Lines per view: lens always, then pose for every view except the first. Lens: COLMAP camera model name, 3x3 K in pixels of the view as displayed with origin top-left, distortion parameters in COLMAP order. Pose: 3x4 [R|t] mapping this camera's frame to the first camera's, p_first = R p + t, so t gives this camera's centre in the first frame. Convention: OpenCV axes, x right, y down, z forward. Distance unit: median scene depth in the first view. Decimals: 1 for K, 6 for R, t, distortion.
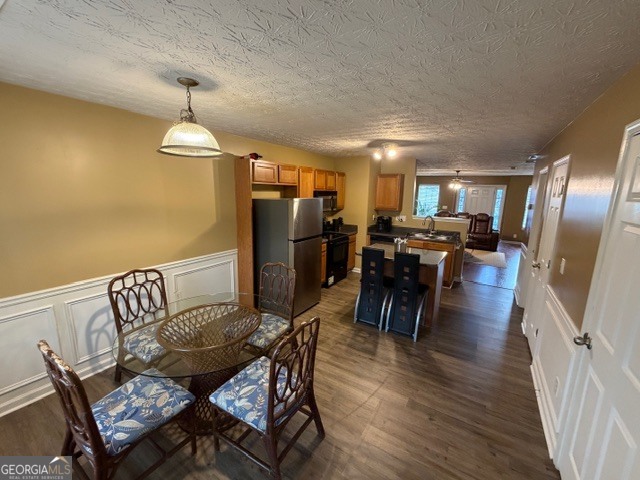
lens RADIAL K [[266.0, 0, 320.0], [0, 266.0, 240.0], [0, 0, 1]] dist [-0.000727, -0.000381]
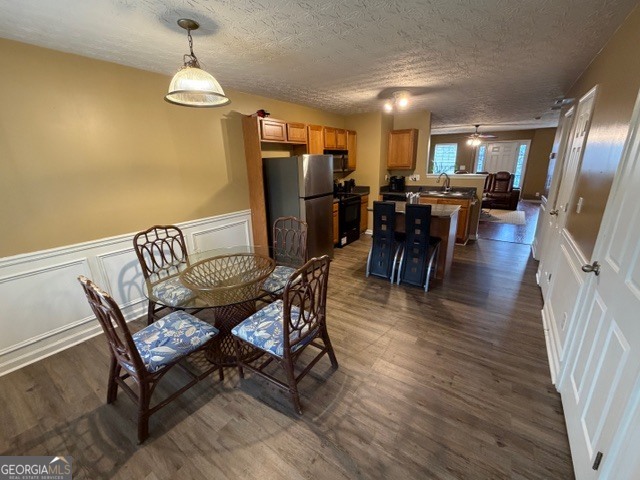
lens RADIAL K [[266.0, 0, 319.9], [0, 266.0, 239.4], [0, 0, 1]] dist [-0.000727, -0.000381]
pose [[0.997959, -0.029022, -0.056878, 0.013312], [0.034814, 0.994005, 0.103646, 0.065142], [0.053529, -0.105415, 0.992987, -0.020175]]
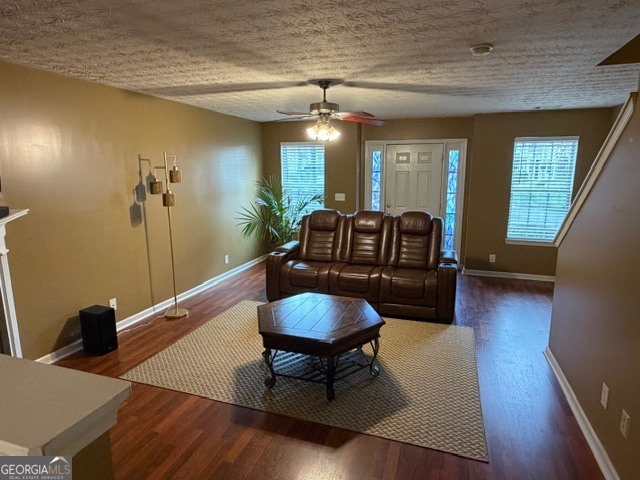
lens RADIAL K [[406.0, 0, 323.1], [0, 406.0, 242.9], [0, 0, 1]] dist [-0.001694, -0.000369]
pose [[0.966702, -0.067342, 0.246886, 1.089315], [0.069013, 0.997614, 0.001890, -0.211777], [-0.246424, 0.015212, 0.969043, 1.526163]]
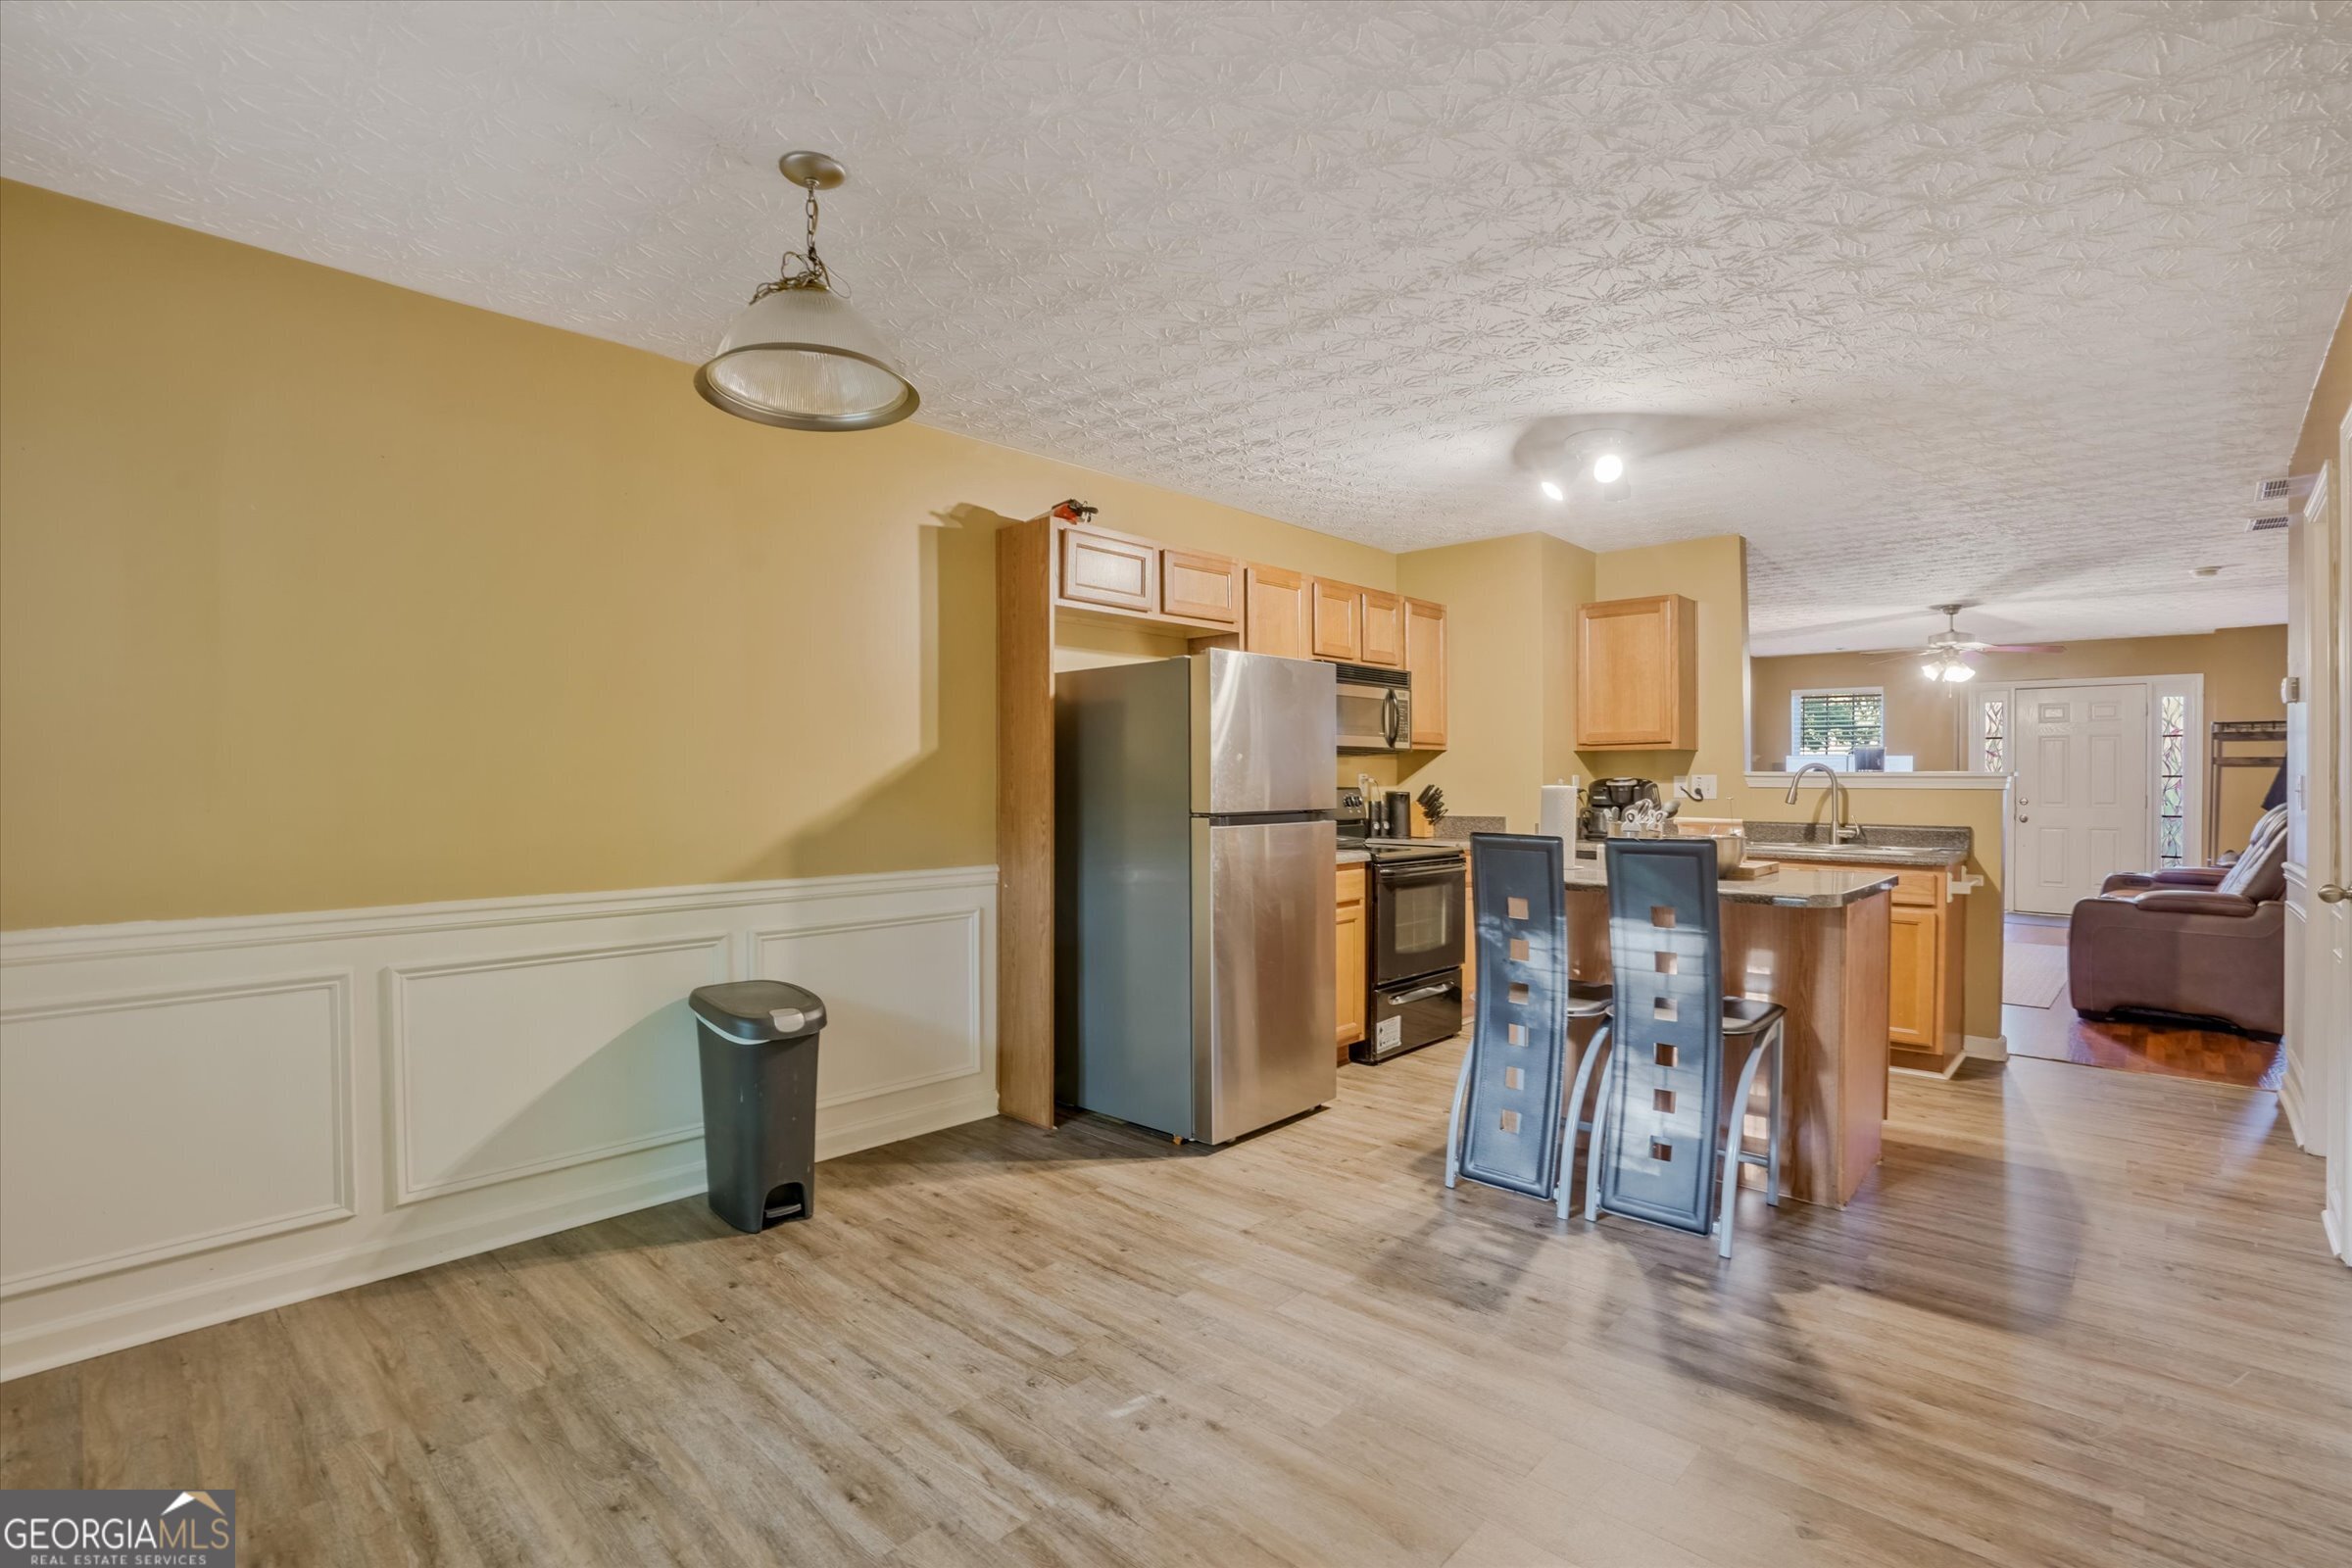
lens RADIAL K [[1086.1, 0, 1203.7], [0, 1086.1, 783.9], [0, 0, 1]] dist [-0.026353, 0.006747]
pose [[0.985602, -0.021744, -0.167679, 0.076200], [-0.008710, 0.983851, -0.178776, 0.179160], [0.168859, 0.177662, 0.969496, 0.016108]]
